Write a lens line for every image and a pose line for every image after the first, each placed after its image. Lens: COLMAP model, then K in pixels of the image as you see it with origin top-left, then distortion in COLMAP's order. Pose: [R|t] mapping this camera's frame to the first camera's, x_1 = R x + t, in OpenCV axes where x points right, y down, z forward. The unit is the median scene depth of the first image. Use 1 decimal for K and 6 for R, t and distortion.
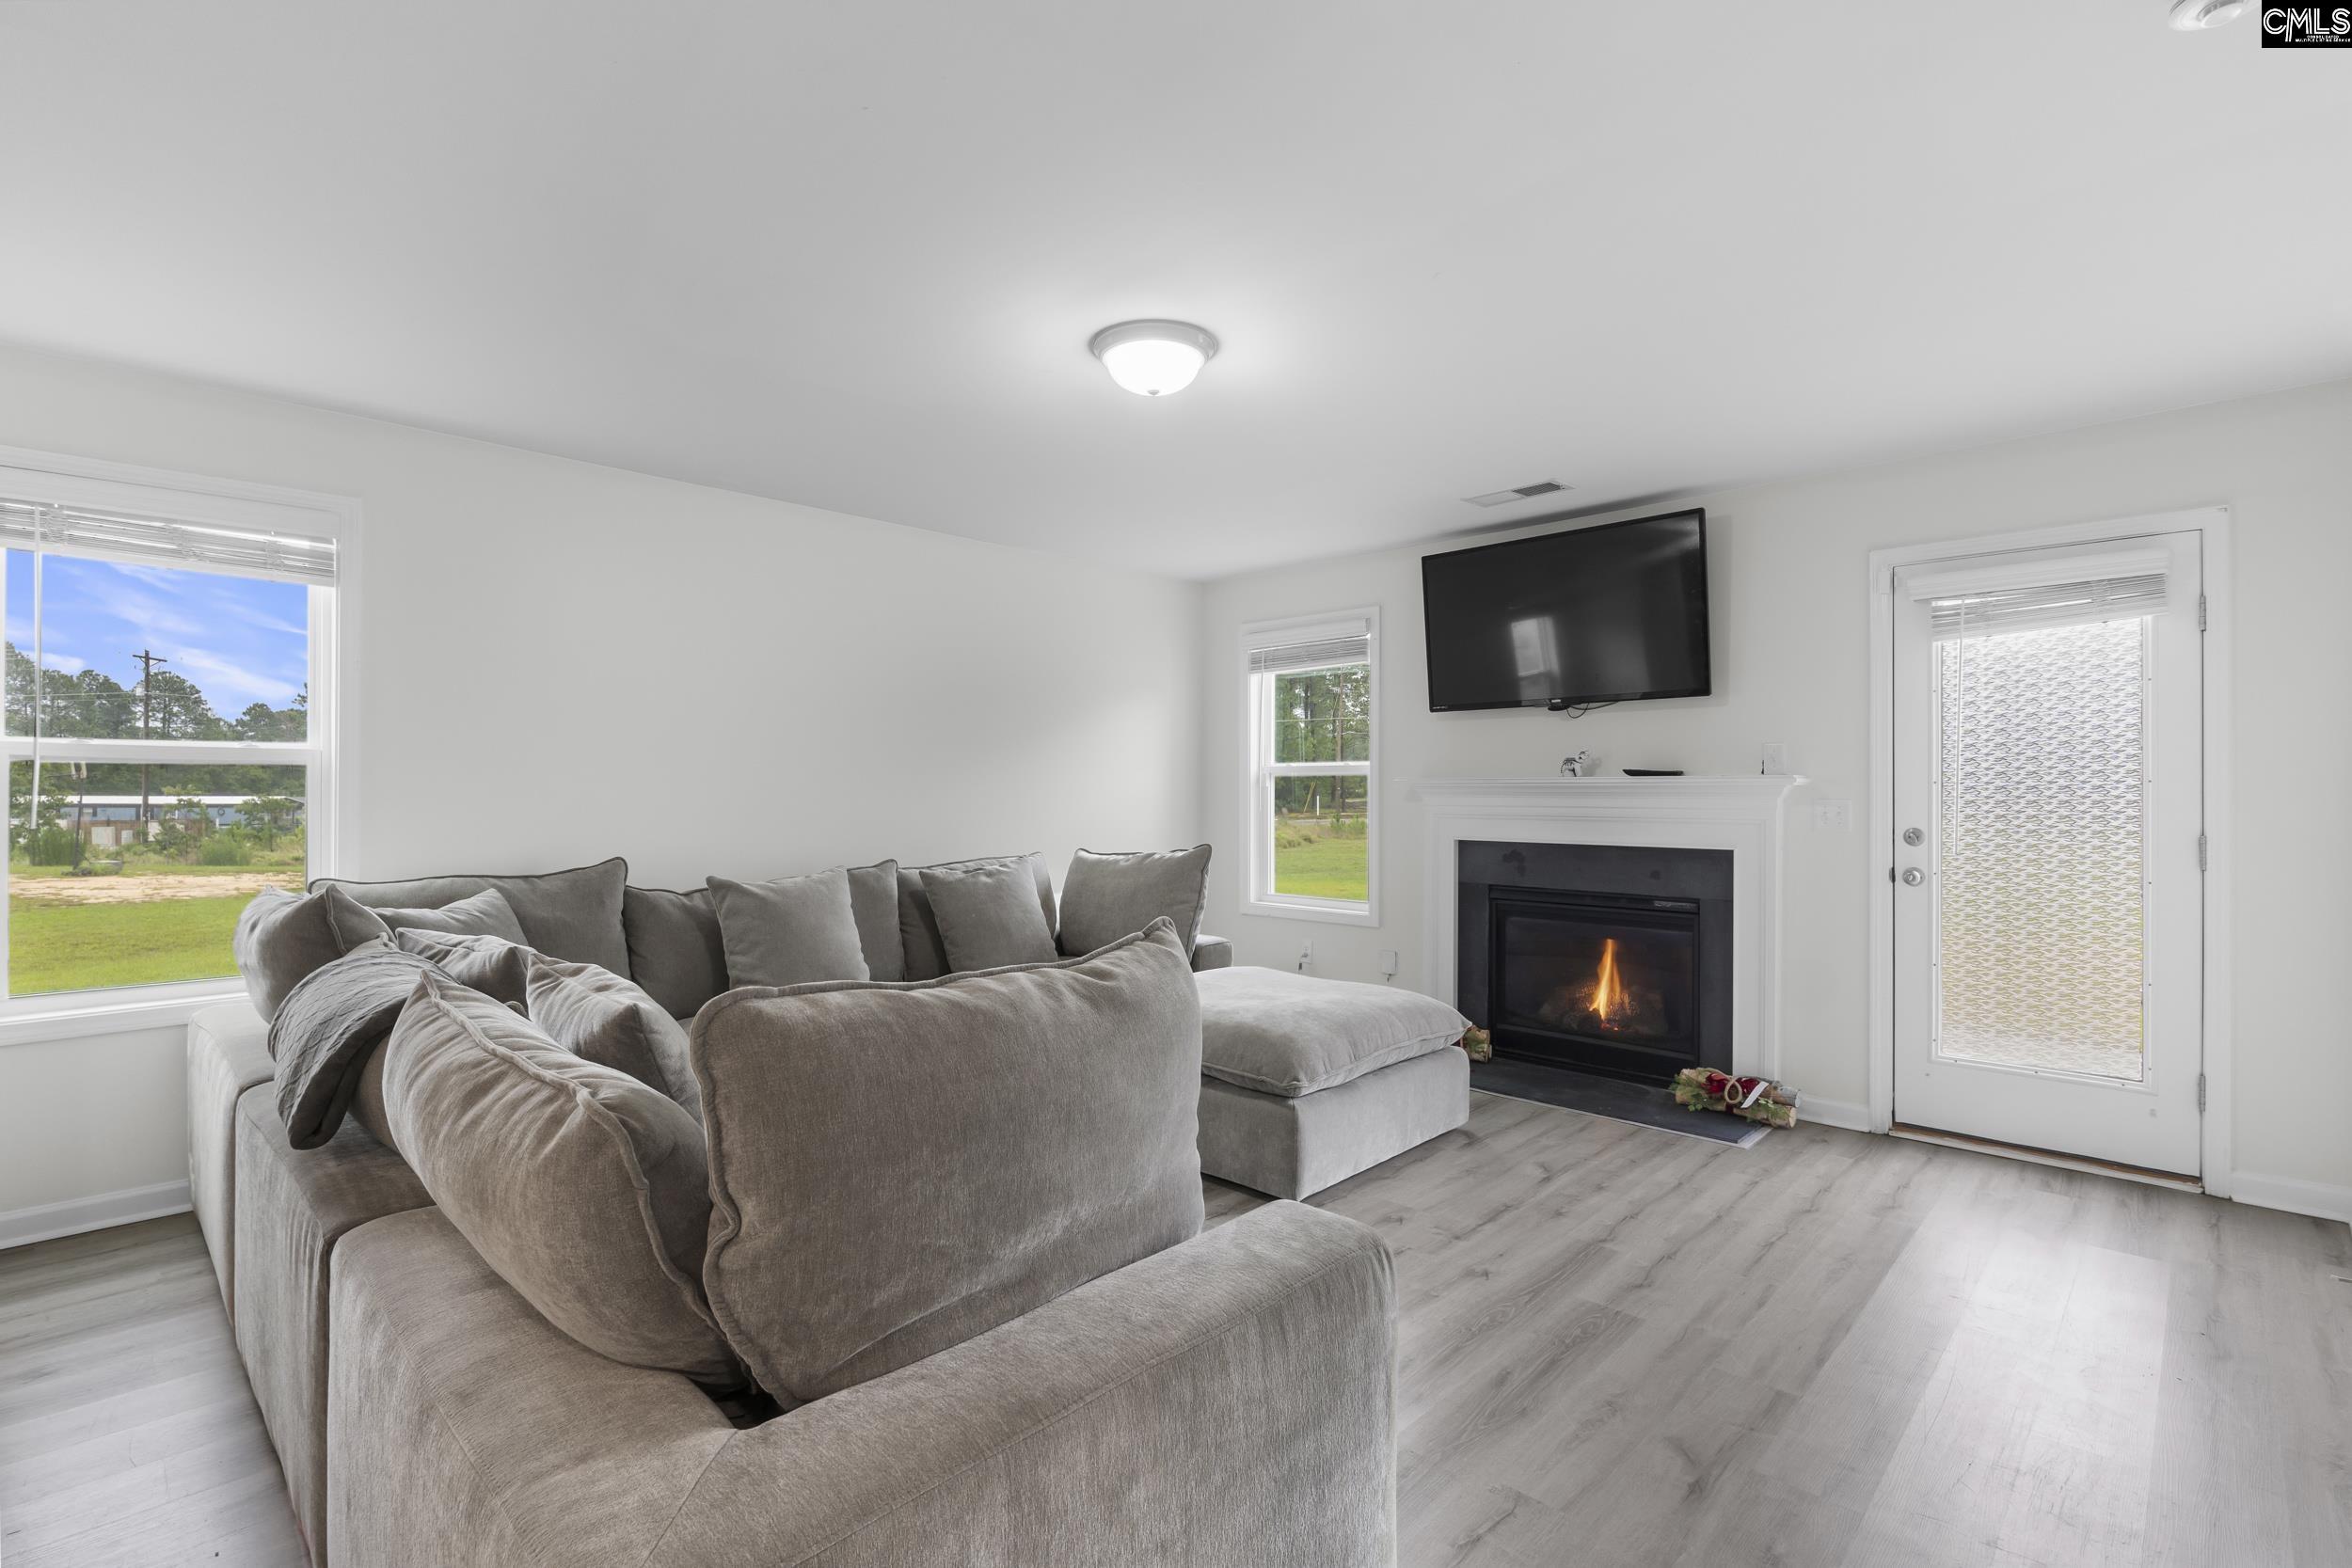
lens RADIAL K [[1091.2, 0, 1182.5], [0, 1091.2, 791.9], [0, 0, 1]] dist [-0.009893, 0.001123]
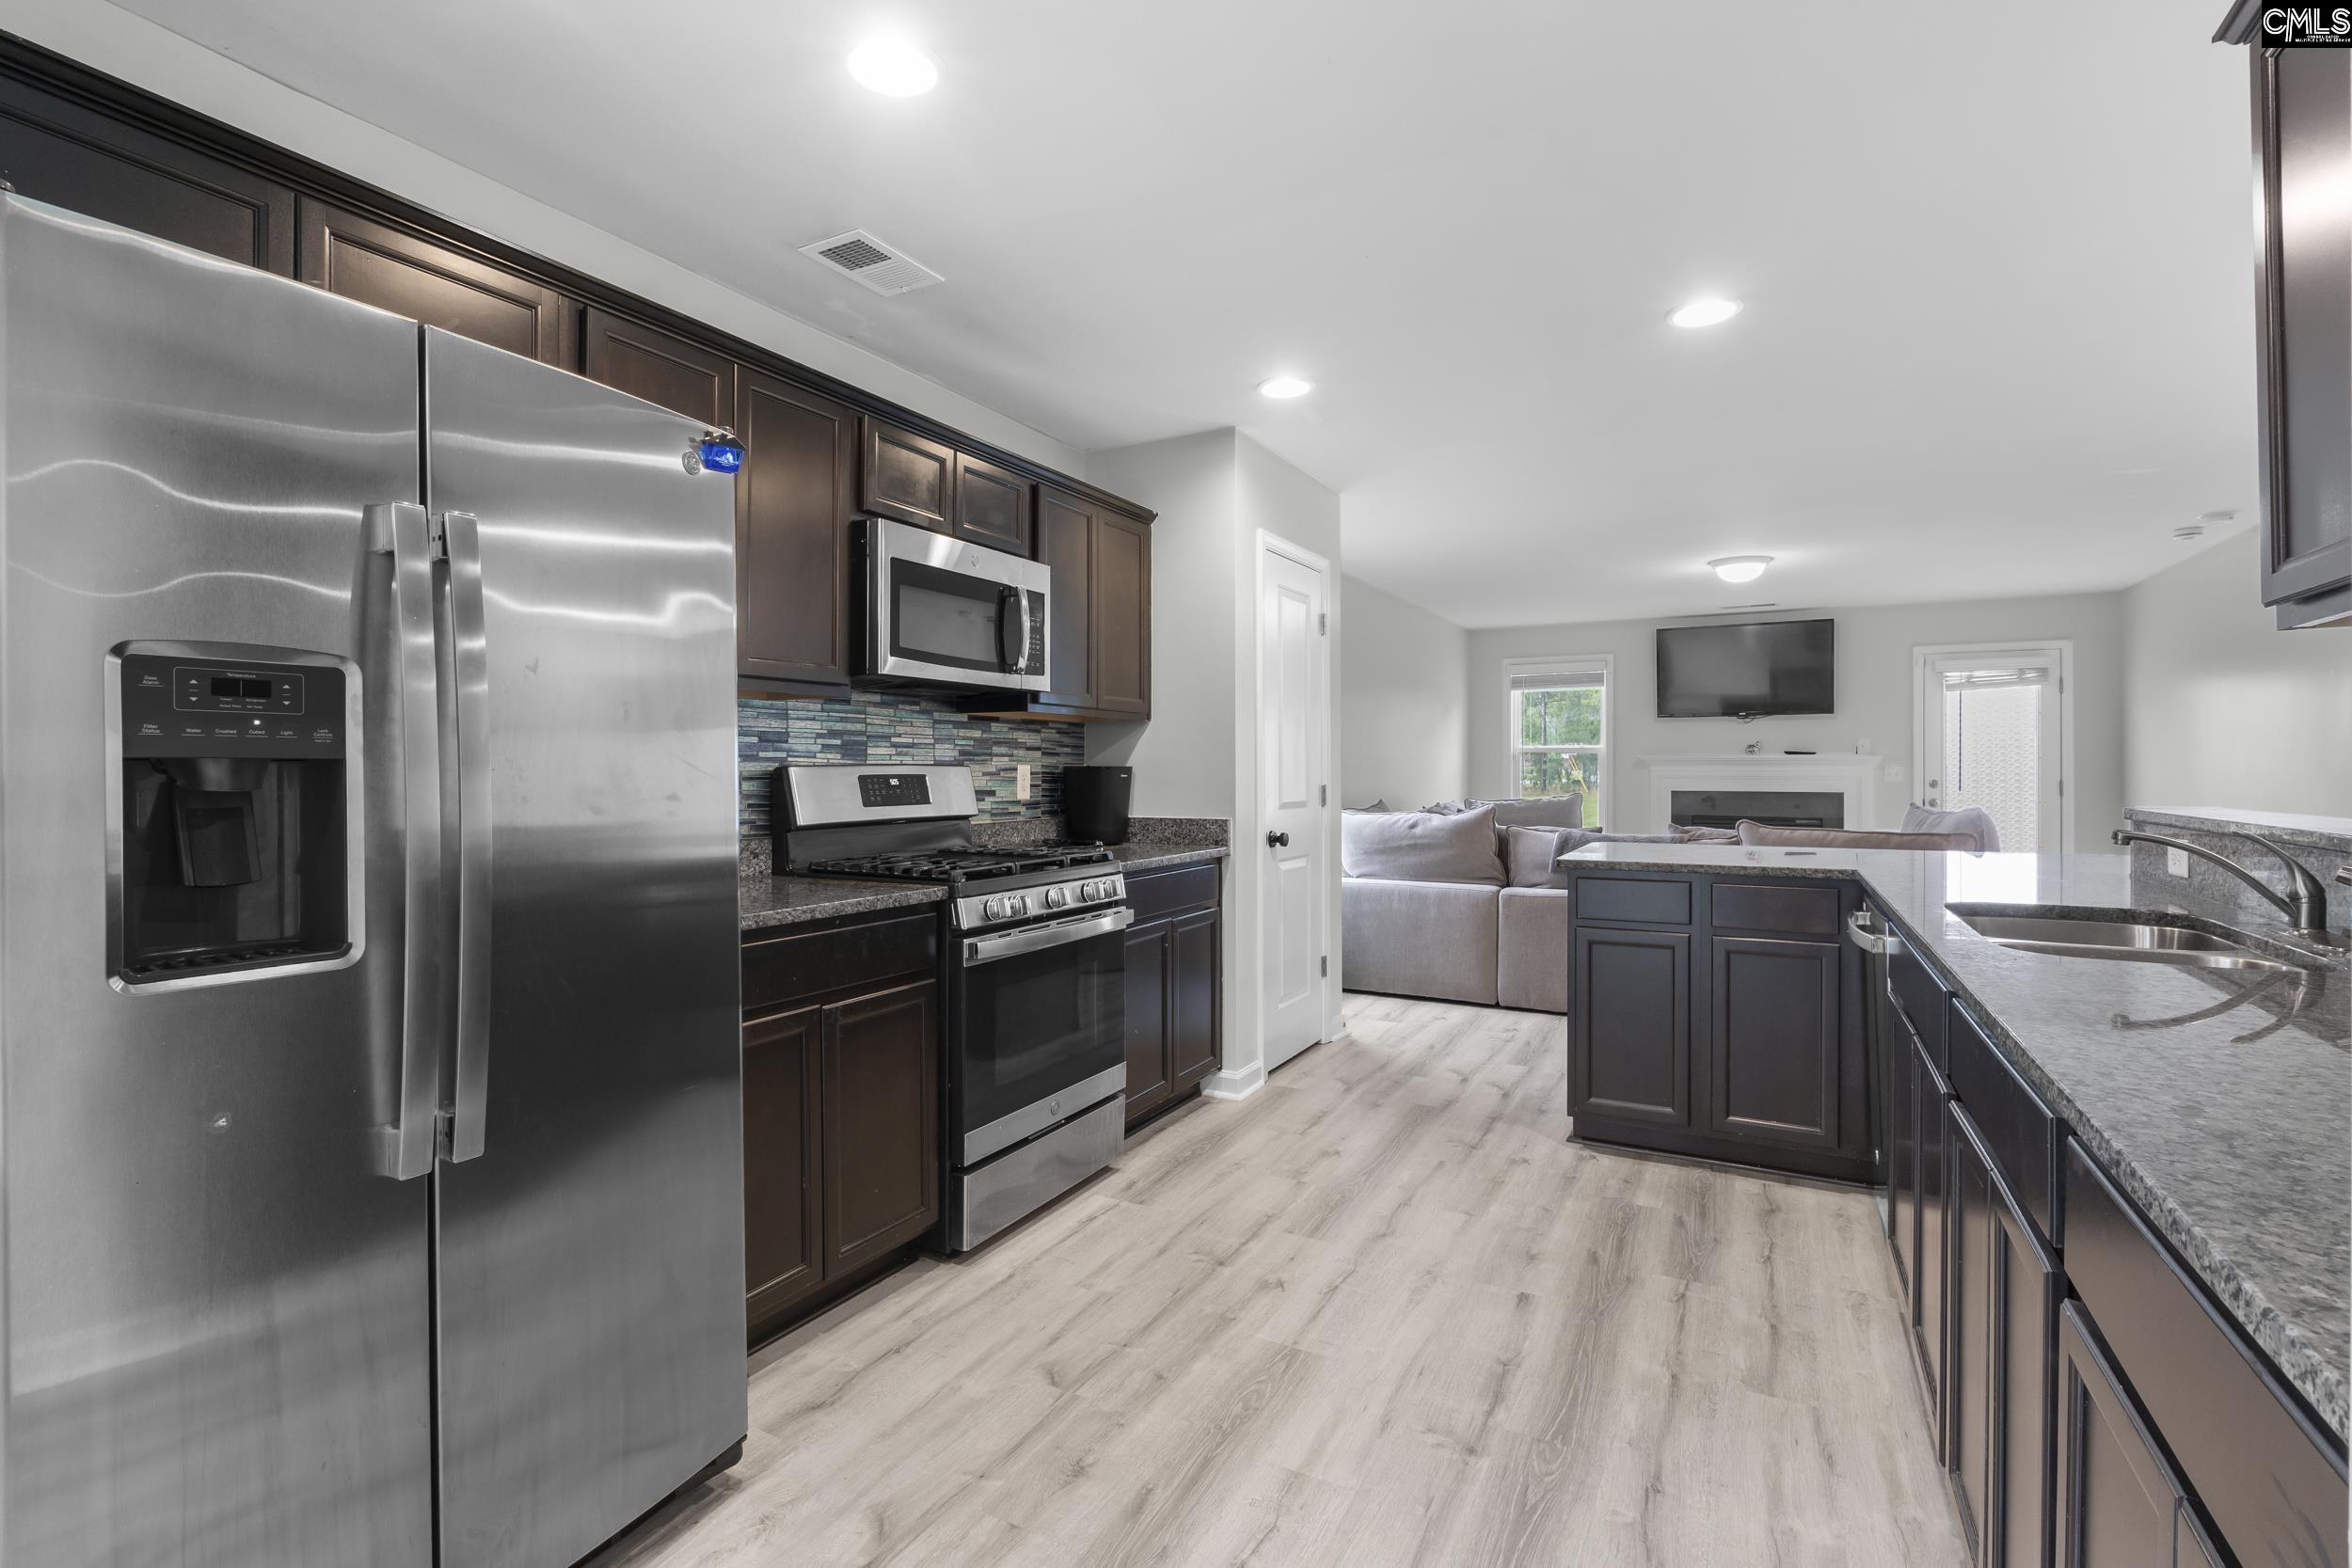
lens RADIAL K [[1091.2, 0, 1159.8], [0, 1091.2, 768.9], [0, 0, 1]] dist [-0.009893, 0.001123]
pose [[0.963063, -0.006321, 0.269201, -1.124925], [0.004477, 0.999962, 0.007462, -0.008363], [-0.269237, -0.005981, 0.963055, -0.524224]]
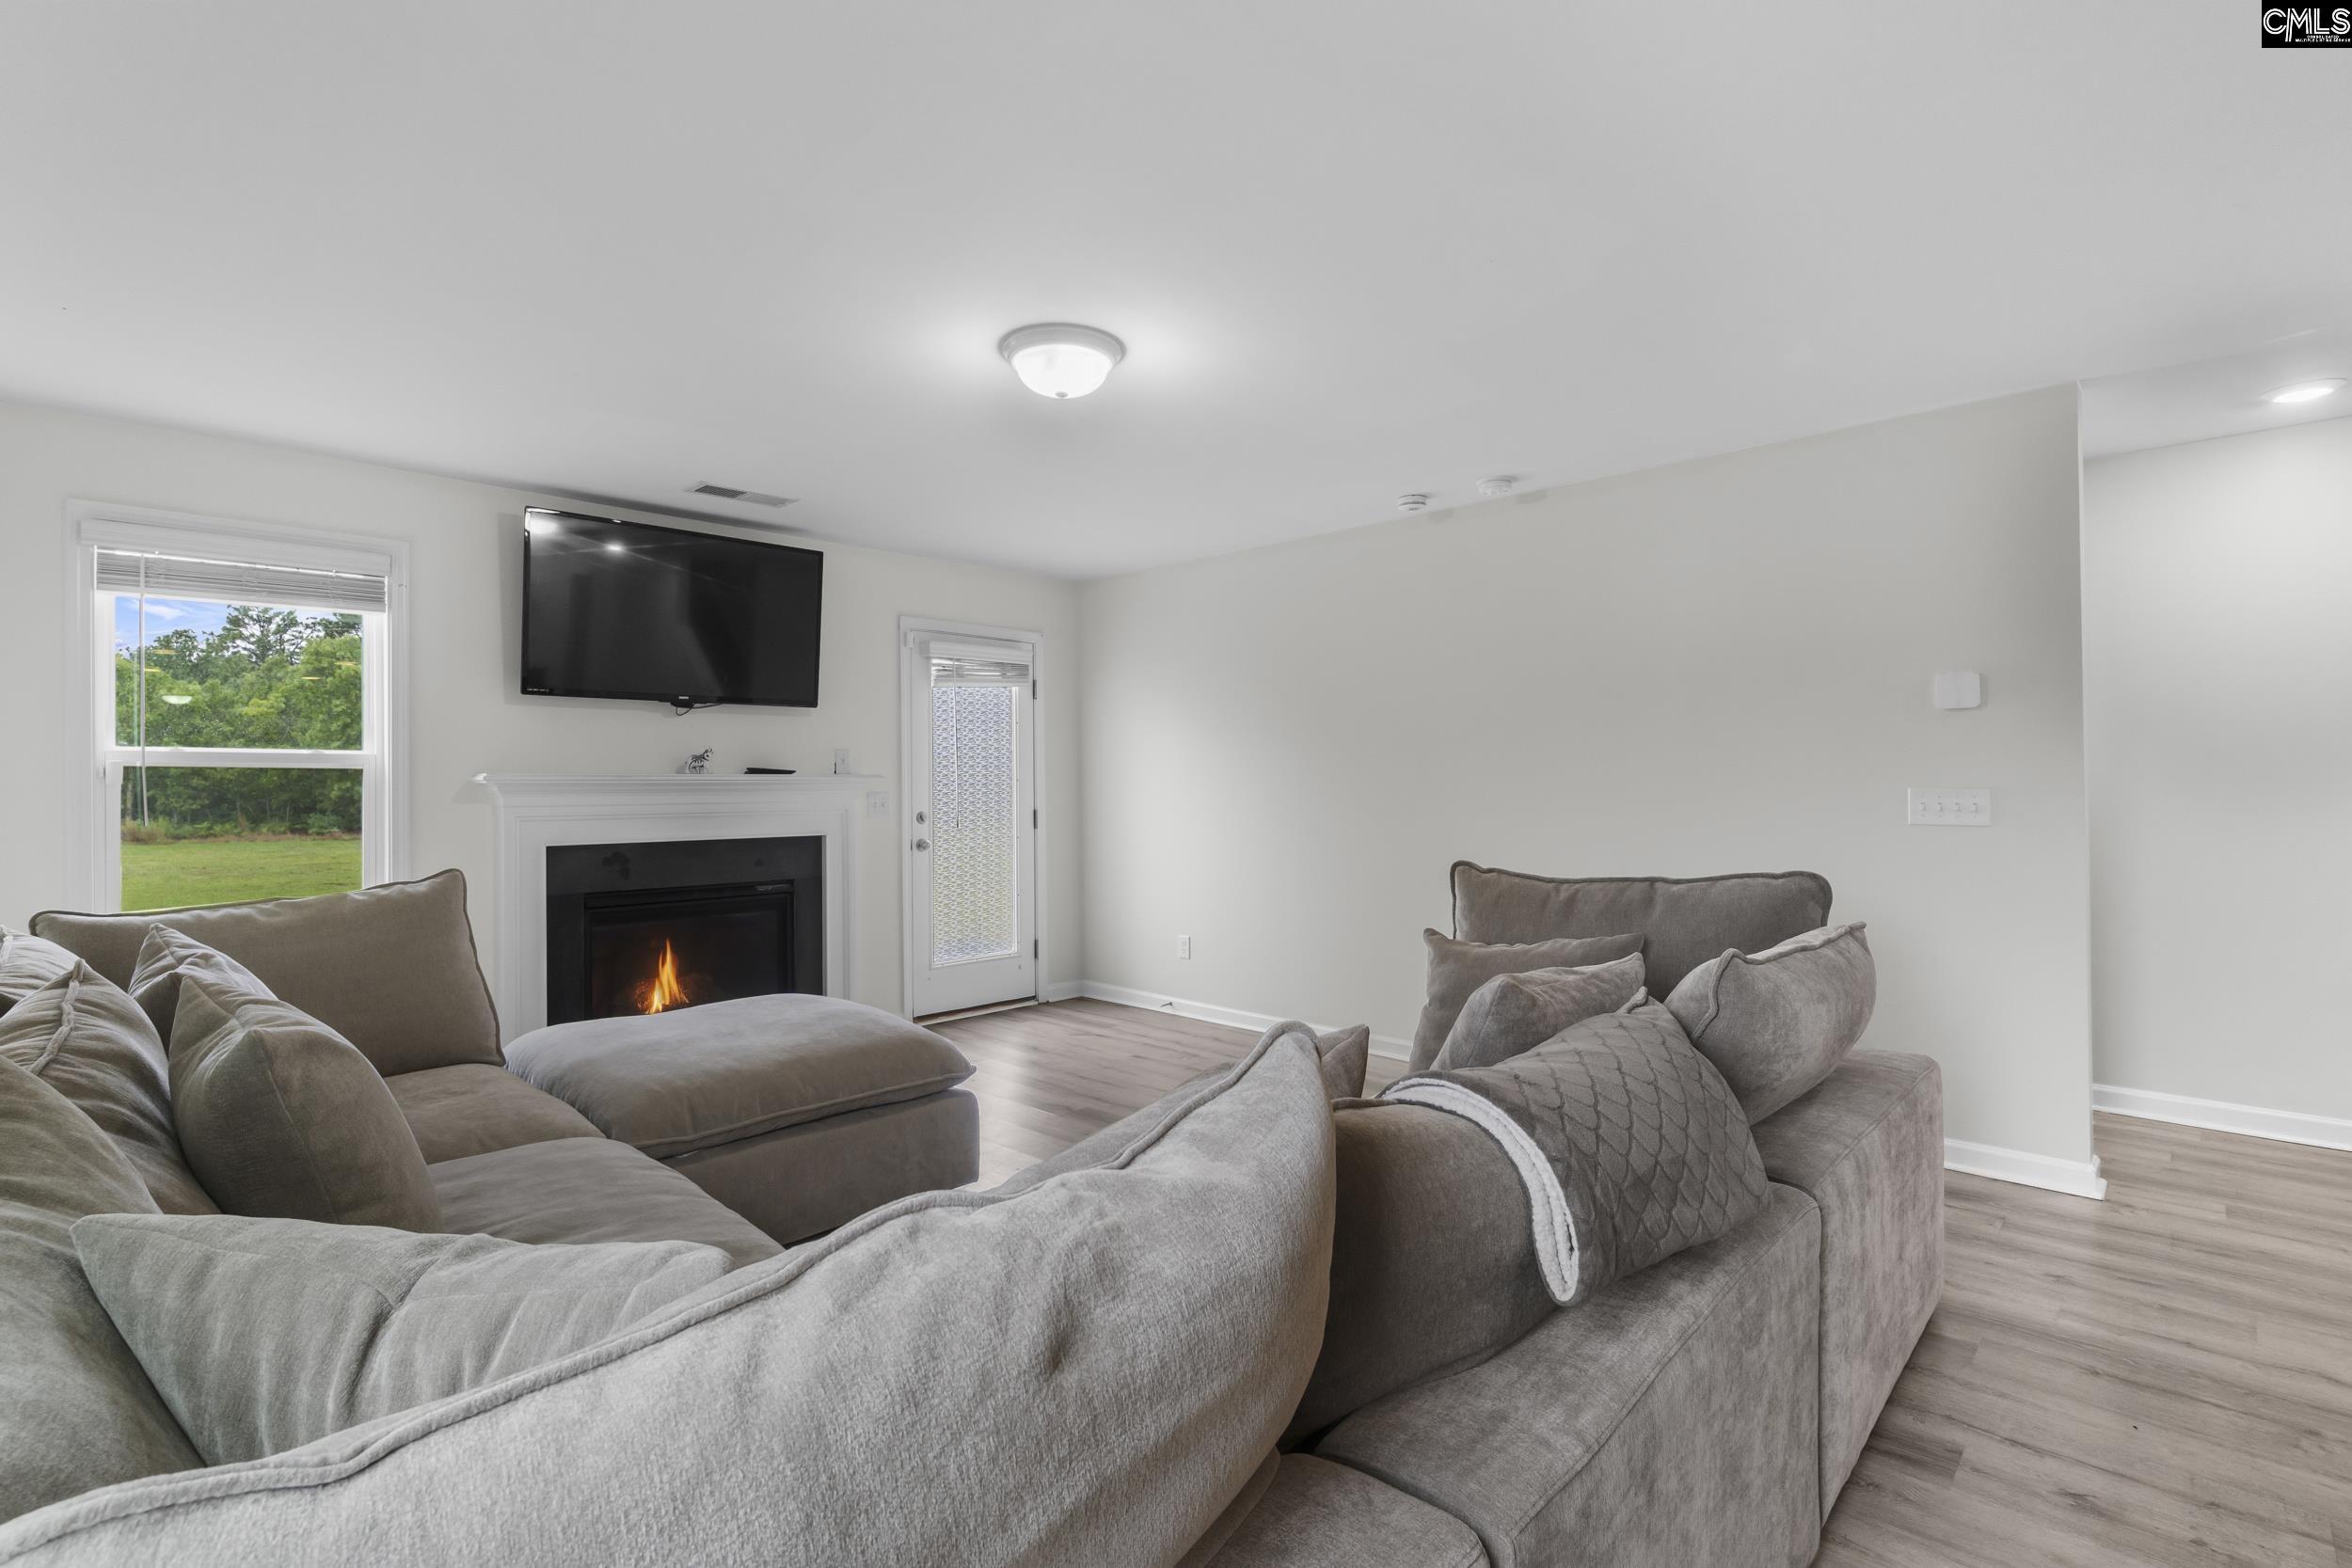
lens RADIAL K [[1091.2, 0, 1172.9], [0, 1091.2, 769.4], [0, 0, 1]] dist [-0.009893, 0.001123]
pose [[-0.011393, 0.009689, 0.999888, -0.667541], [0.002765, 0.999950, -0.009658, -0.007190], [-0.999931, 0.002655, -0.011420, 0.569329]]
